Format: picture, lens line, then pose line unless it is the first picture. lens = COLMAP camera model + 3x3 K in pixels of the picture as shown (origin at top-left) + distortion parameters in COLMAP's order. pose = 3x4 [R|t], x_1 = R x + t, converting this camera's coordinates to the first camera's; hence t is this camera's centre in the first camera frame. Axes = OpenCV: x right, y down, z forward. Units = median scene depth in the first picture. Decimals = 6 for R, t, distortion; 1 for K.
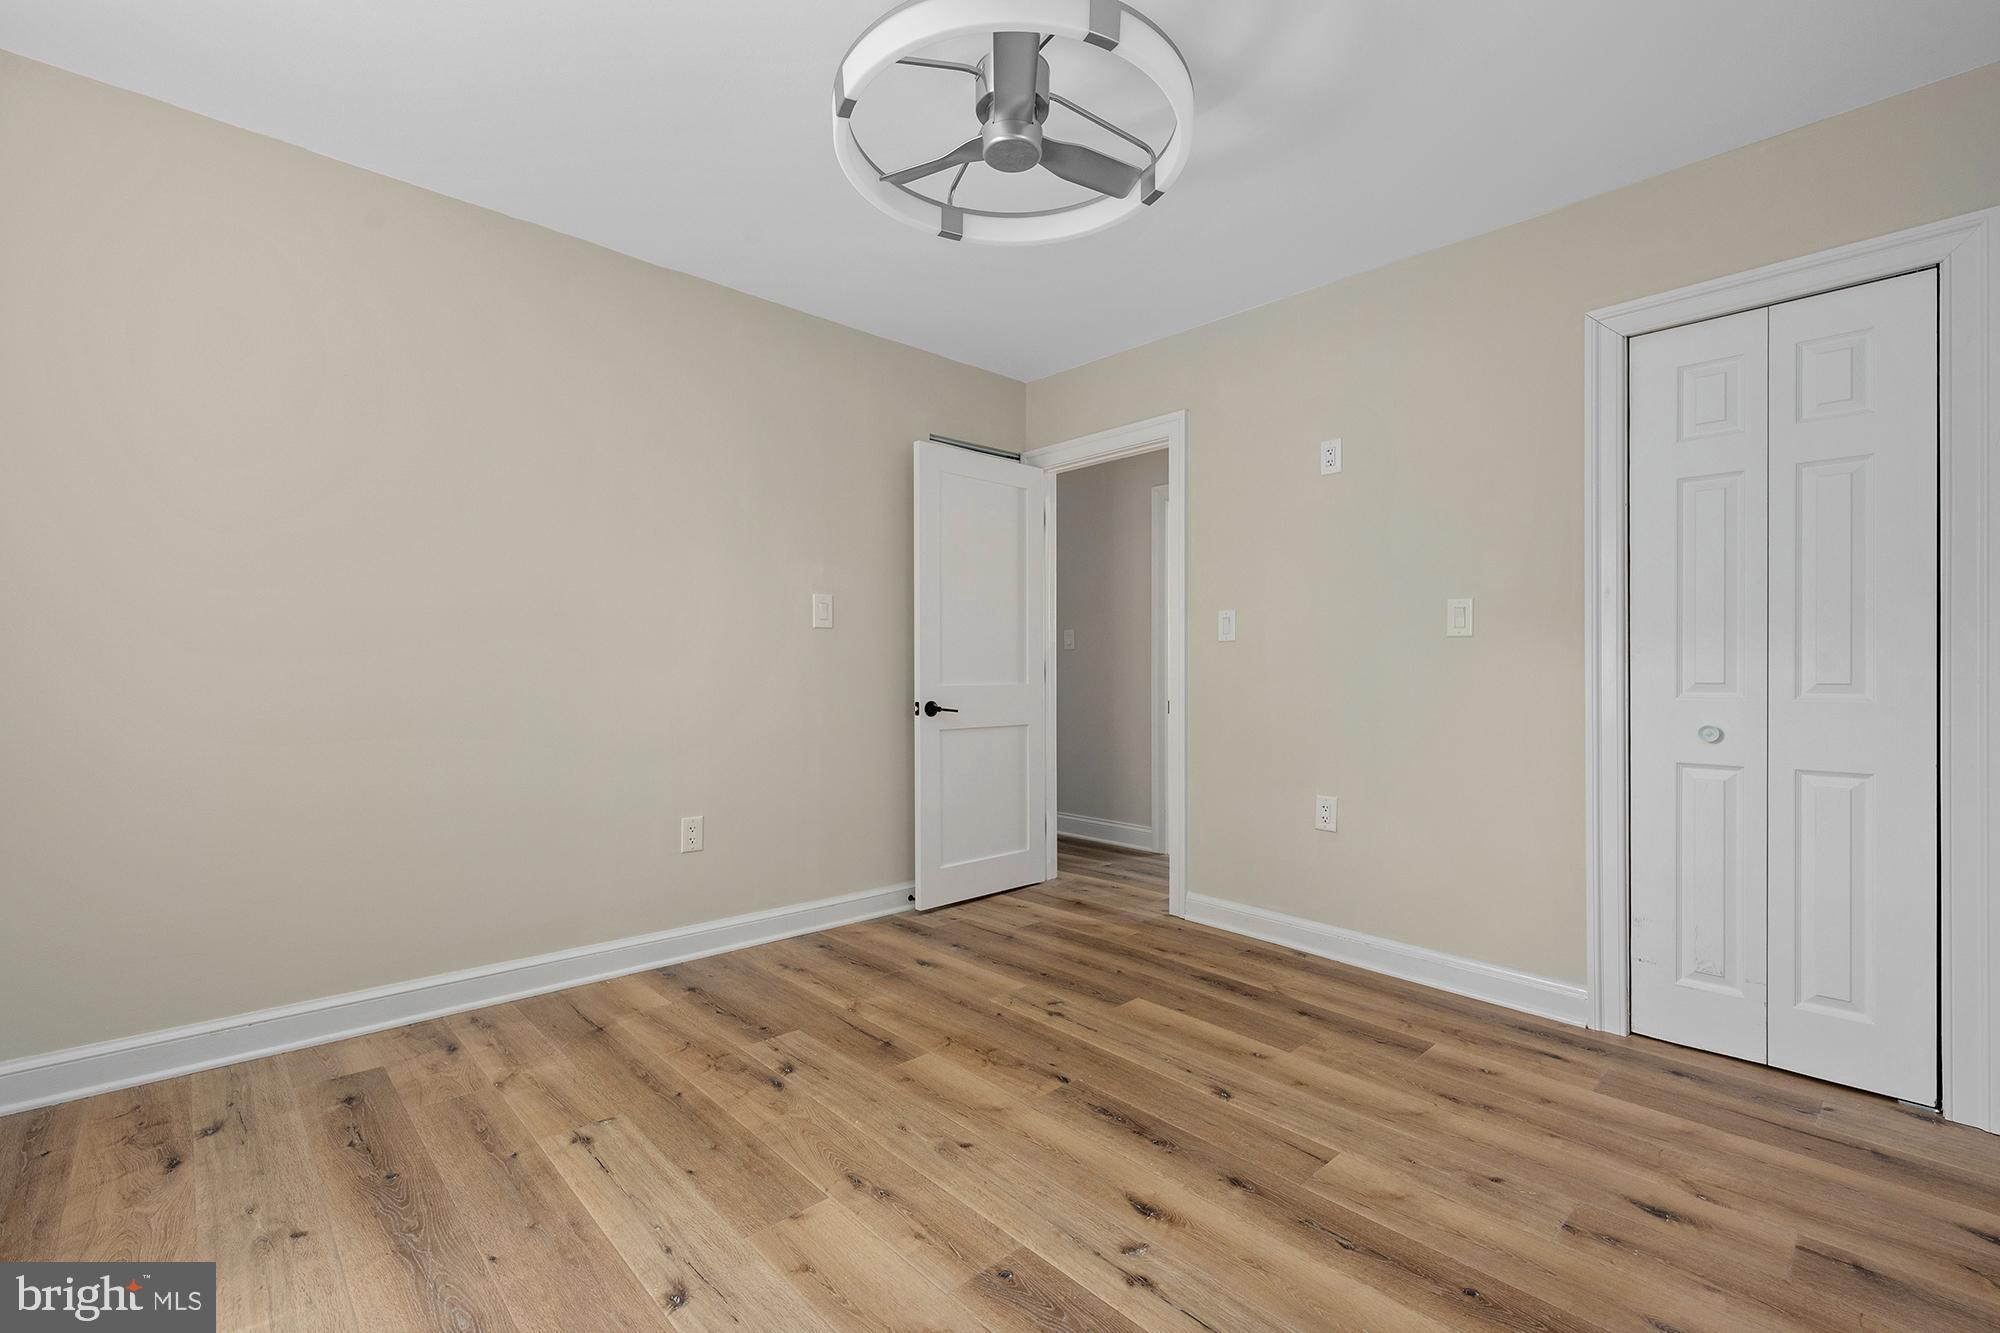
lens RADIAL K [[884.2, 0, 996.8], [0, 884.2, 667.7], [0, 0, 1]] dist [0.004832, 0.000184]
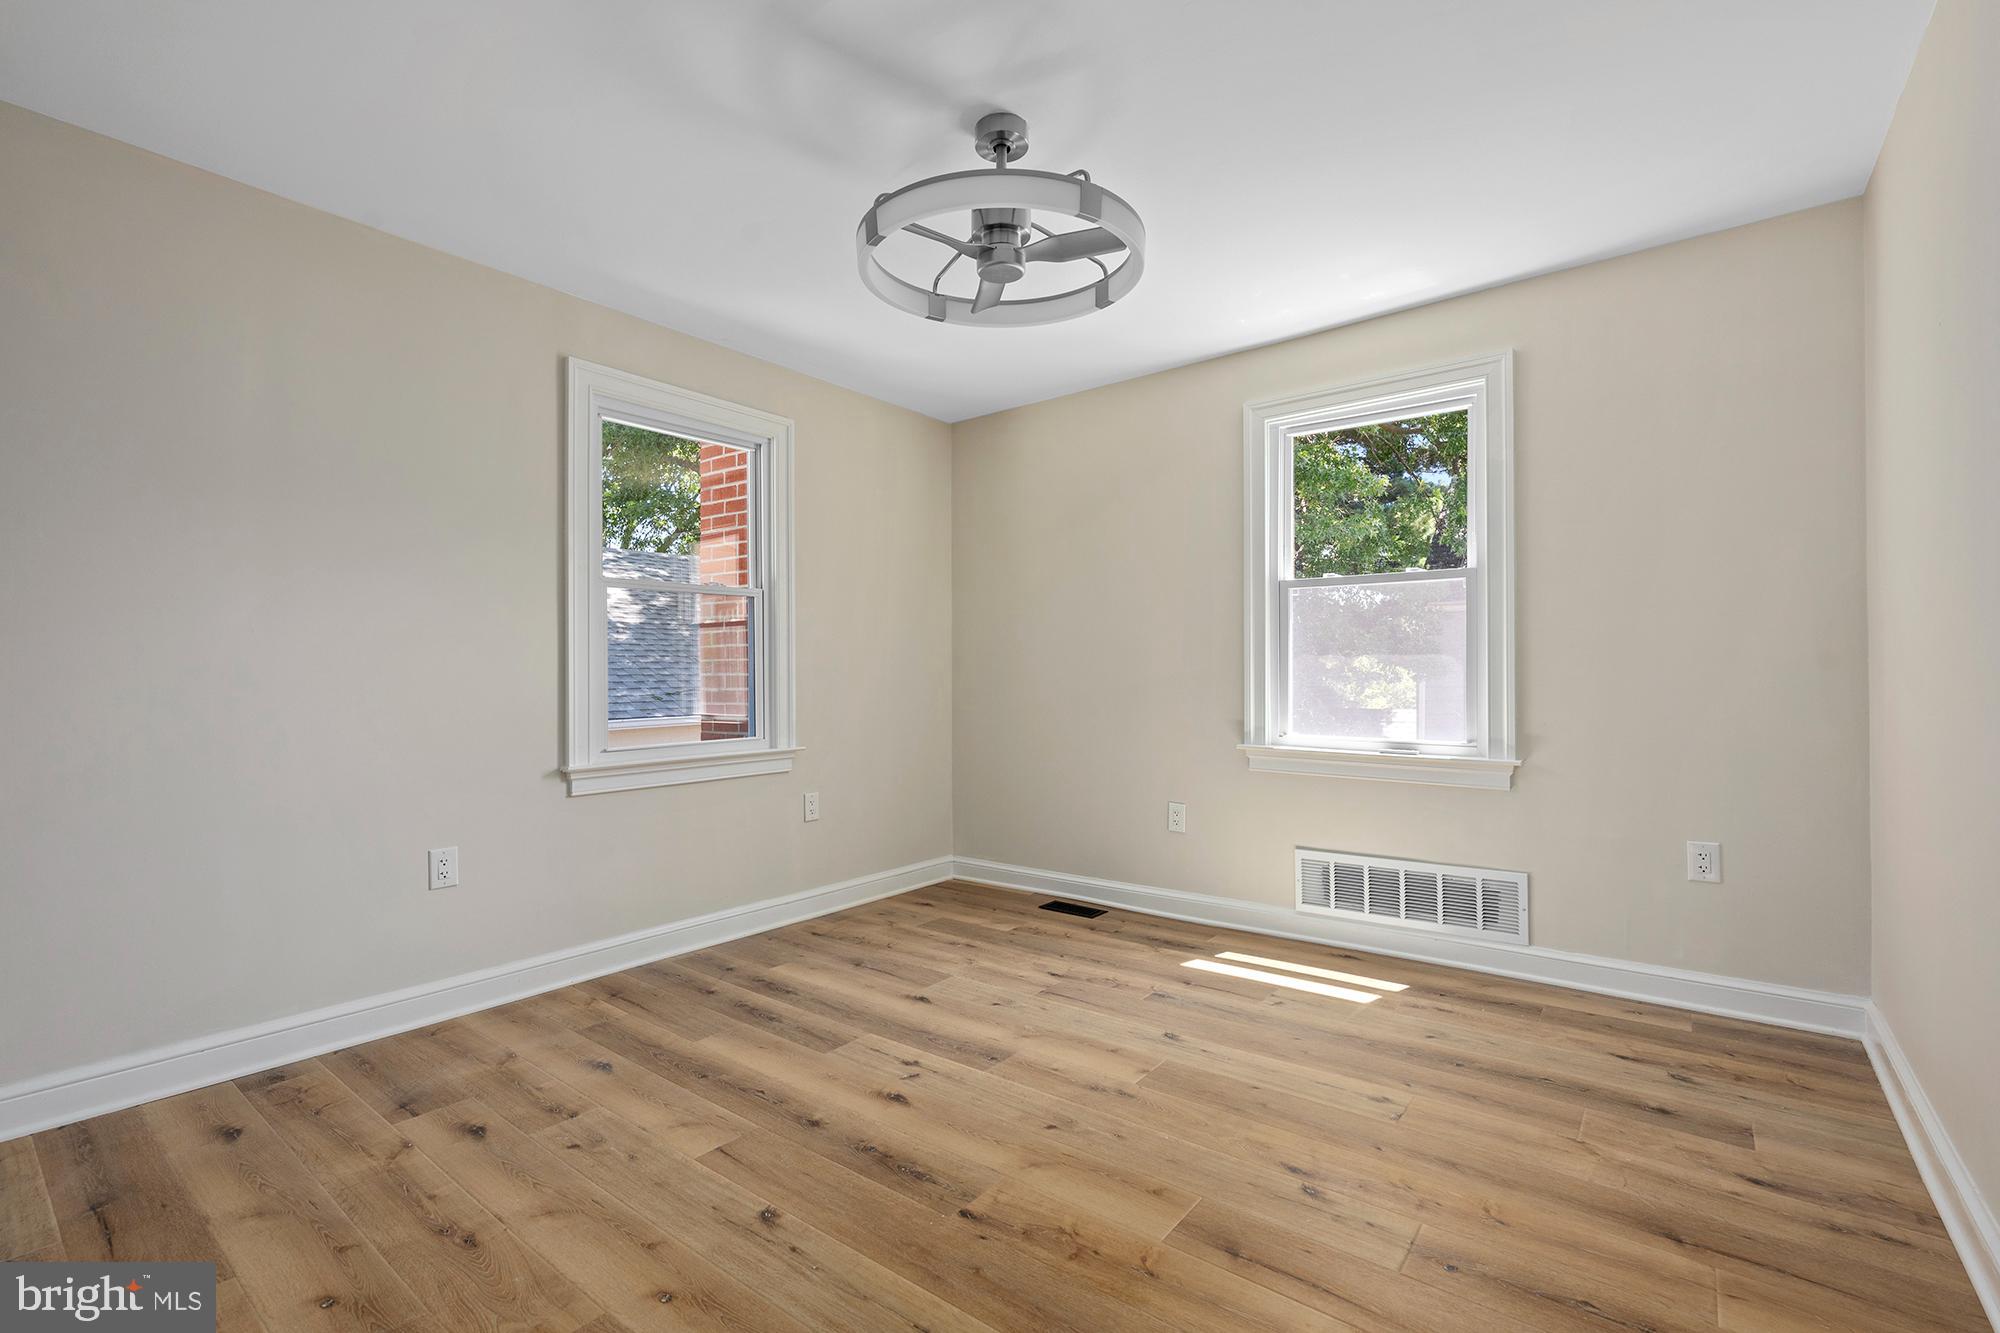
lens RADIAL K [[884.2, 0, 1002.4], [0, 884.2, 673.8], [0, 0, 1]] dist [0.004832, 0.000184]
pose [[-0.988554, -0.000783, -0.150863, 0.182133], [0.000213, 0.999978, -0.006583, -0.007945], [0.150865, -0.006540, -0.988533, 2.002820]]
